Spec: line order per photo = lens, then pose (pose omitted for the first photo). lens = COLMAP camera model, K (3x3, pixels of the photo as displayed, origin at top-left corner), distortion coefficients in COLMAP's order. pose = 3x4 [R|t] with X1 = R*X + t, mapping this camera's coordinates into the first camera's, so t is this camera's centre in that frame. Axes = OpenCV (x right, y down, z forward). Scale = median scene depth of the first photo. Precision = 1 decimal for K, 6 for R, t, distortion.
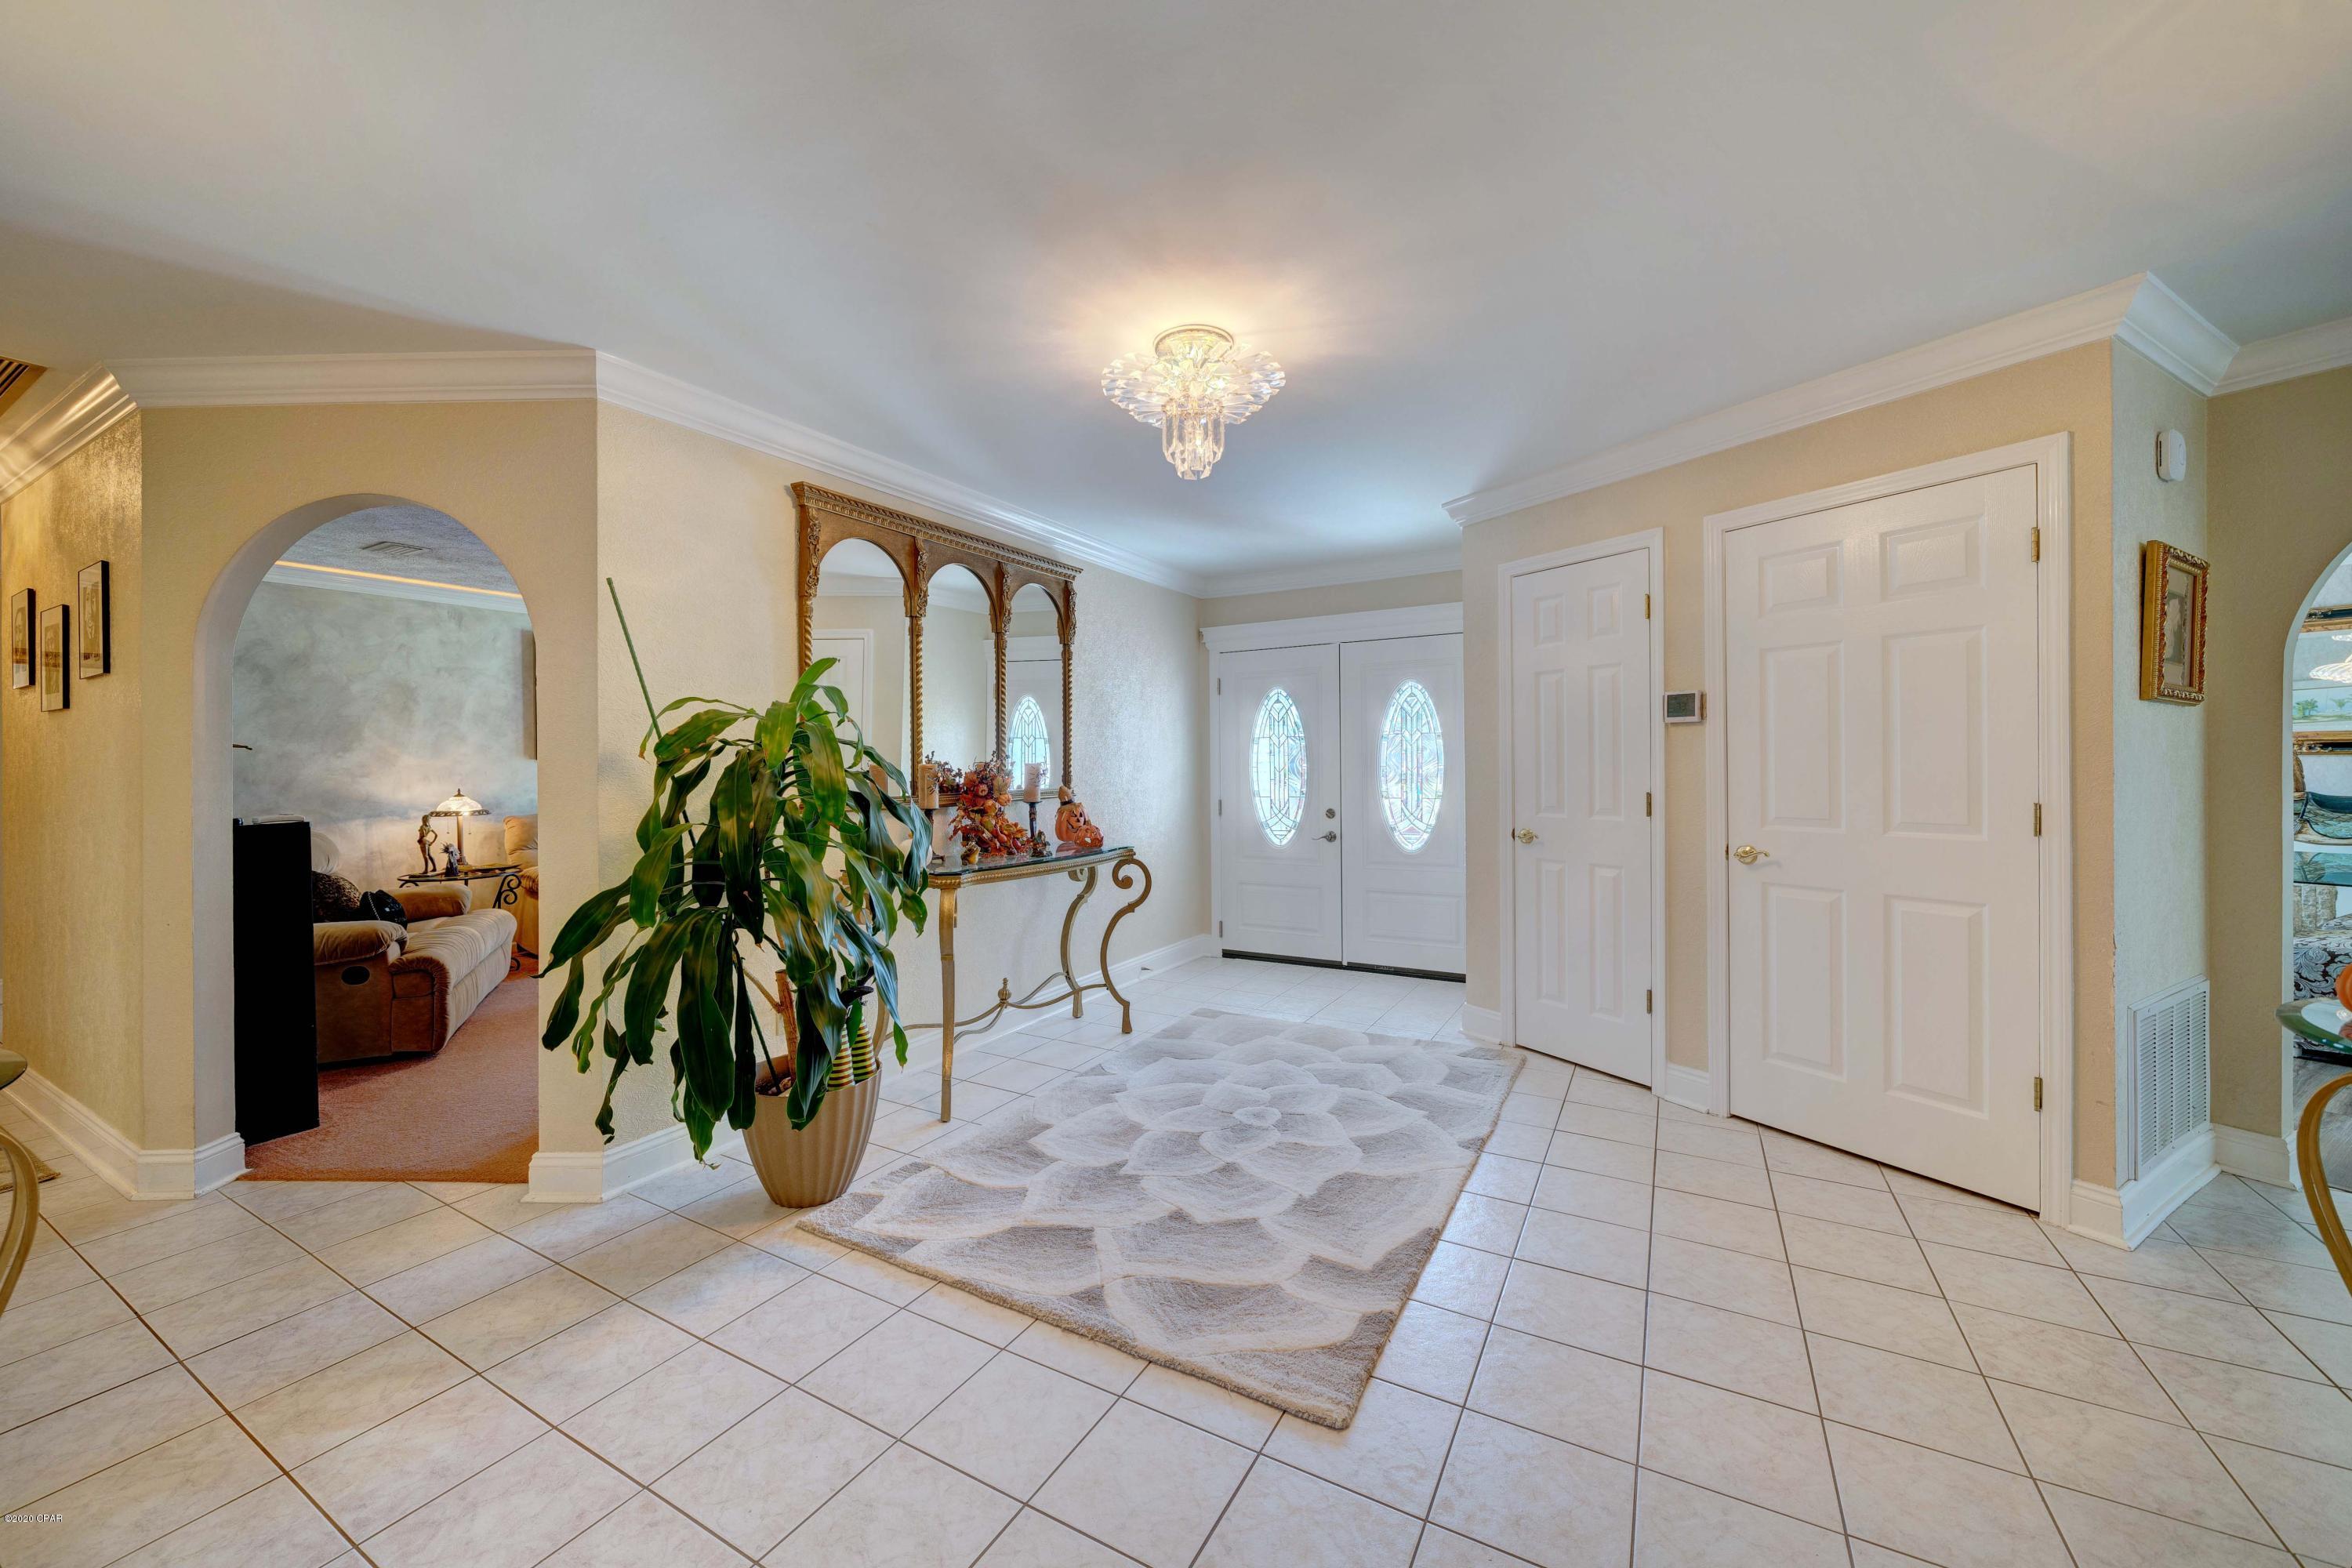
lens RADIAL K [[895.2, 0, 1163.8], [0, 895.2, 771.0], [0, 0, 1]] dist [-0.001182, -0.000069]
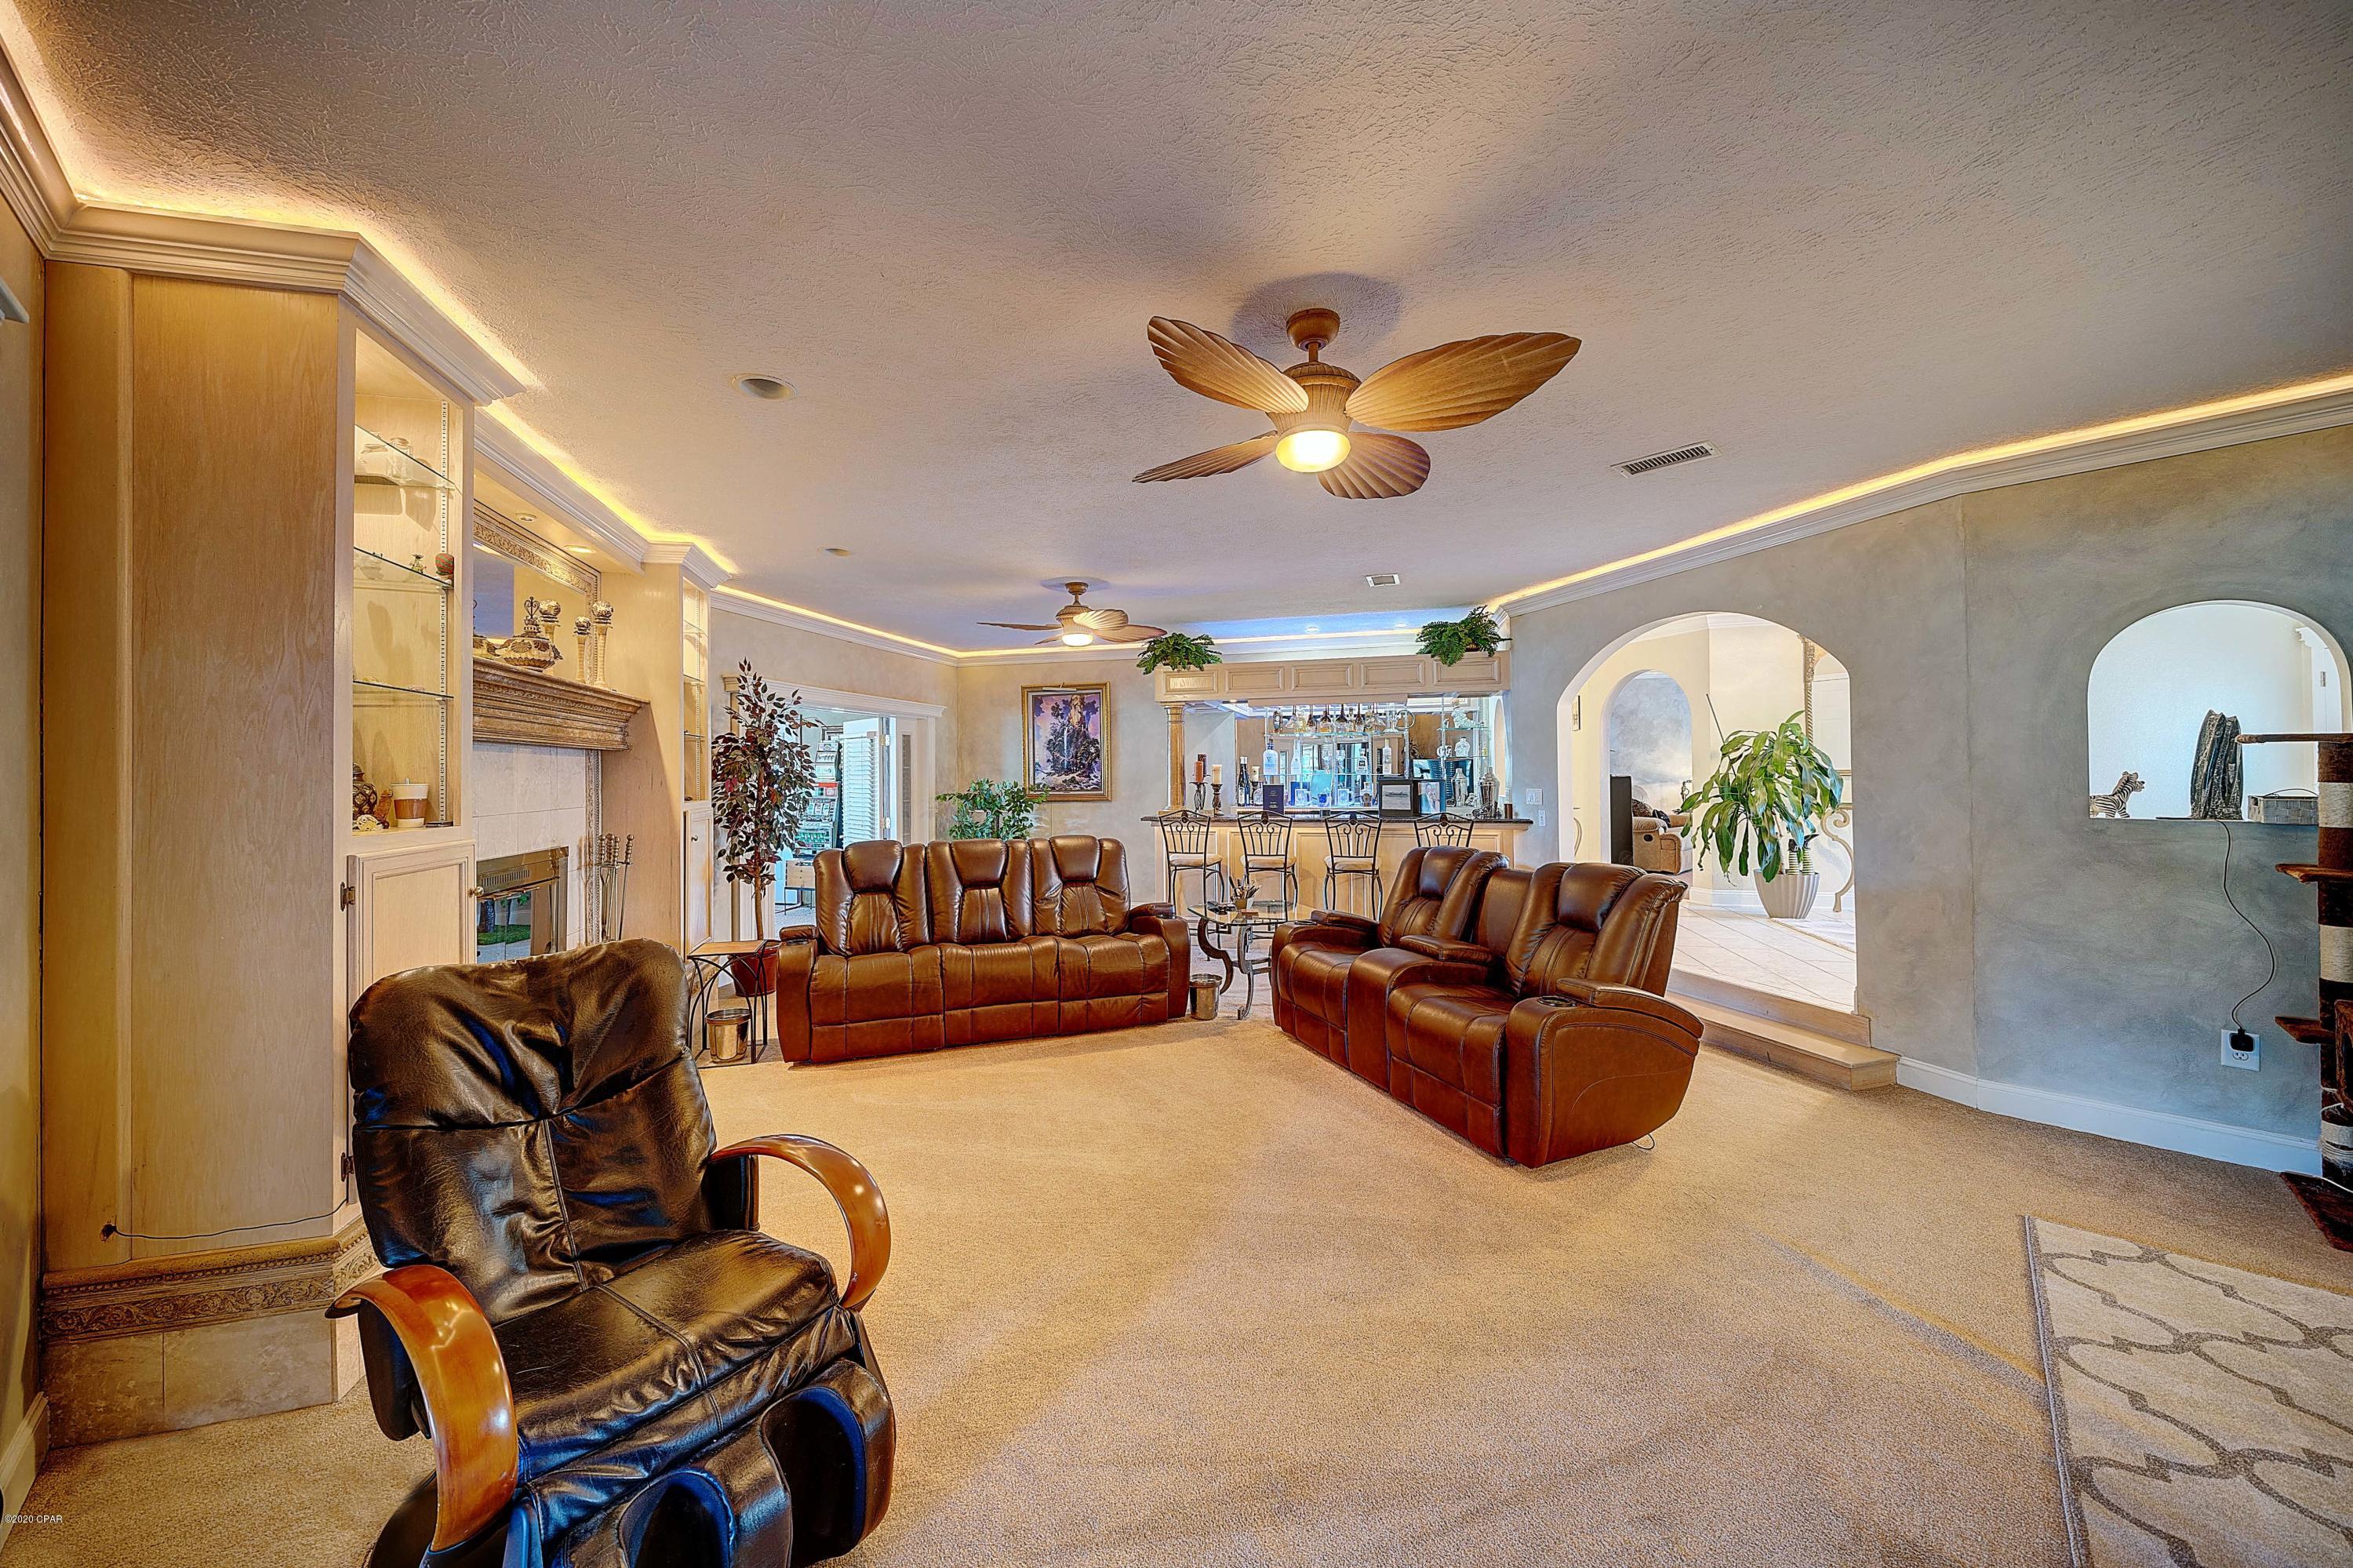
lens RADIAL K [[806.7, 0, 1178.6], [0, 806.7, 765.4], [0, 0, 1]] dist [-0.002956, -0.000452]
pose [[0.268928, -0.008481, -0.963123, 1.122236], [0.009905, 0.999933, -0.006039, 0.019565], [0.963109, -0.007916, 0.268994, -1.074306]]
